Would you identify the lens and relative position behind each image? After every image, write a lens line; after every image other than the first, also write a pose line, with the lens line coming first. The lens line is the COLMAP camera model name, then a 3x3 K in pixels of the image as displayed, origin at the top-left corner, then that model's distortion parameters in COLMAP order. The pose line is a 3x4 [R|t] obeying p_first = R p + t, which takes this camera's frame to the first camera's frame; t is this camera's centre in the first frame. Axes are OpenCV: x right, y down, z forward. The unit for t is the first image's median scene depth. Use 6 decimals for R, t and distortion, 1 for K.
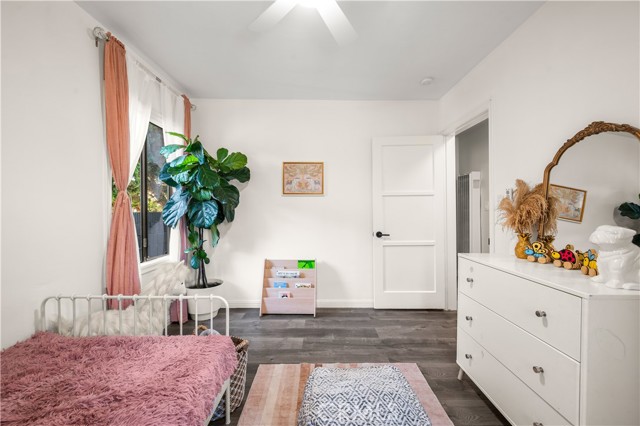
lens RADIAL K [[262.4, 0, 320.0], [0, 262.4, 213.0], [0, 0, 1]] dist [0.000123, 0.000051]
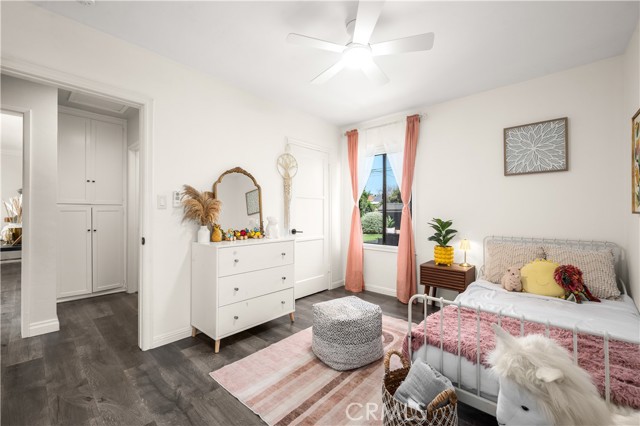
lens RADIAL K [[262.3, 0, 320.0], [0, 262.3, 213.0], [0, 0, 1]] dist [-0.000090, 0.000001]
pose [[-0.752621, -0.004014, 0.658442, -0.544999], [0.002924, 0.999951, 0.009438, -0.007556], [-0.658447, 0.009028, -0.752573, 1.430843]]
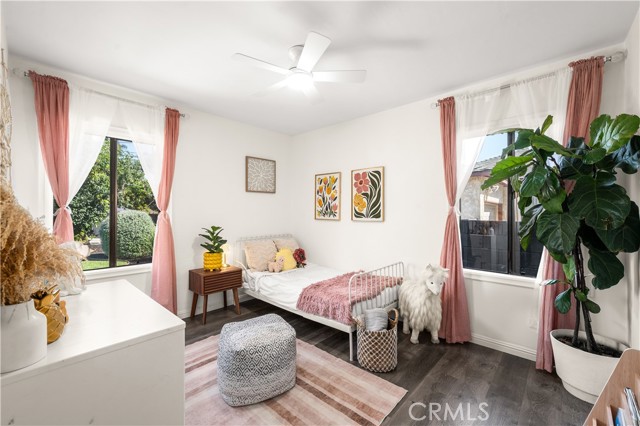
lens RADIAL K [[262.4, 0, 320.0], [0, 262.4, 213.0], [0, 0, 1]] dist [0.000123, 0.000051]
pose [[-0.669081, -0.000867, -0.743189, 0.669315], [-0.012926, 0.999862, 0.010471, -0.063110], [0.743077, 0.016612, -0.669000, 1.372003]]
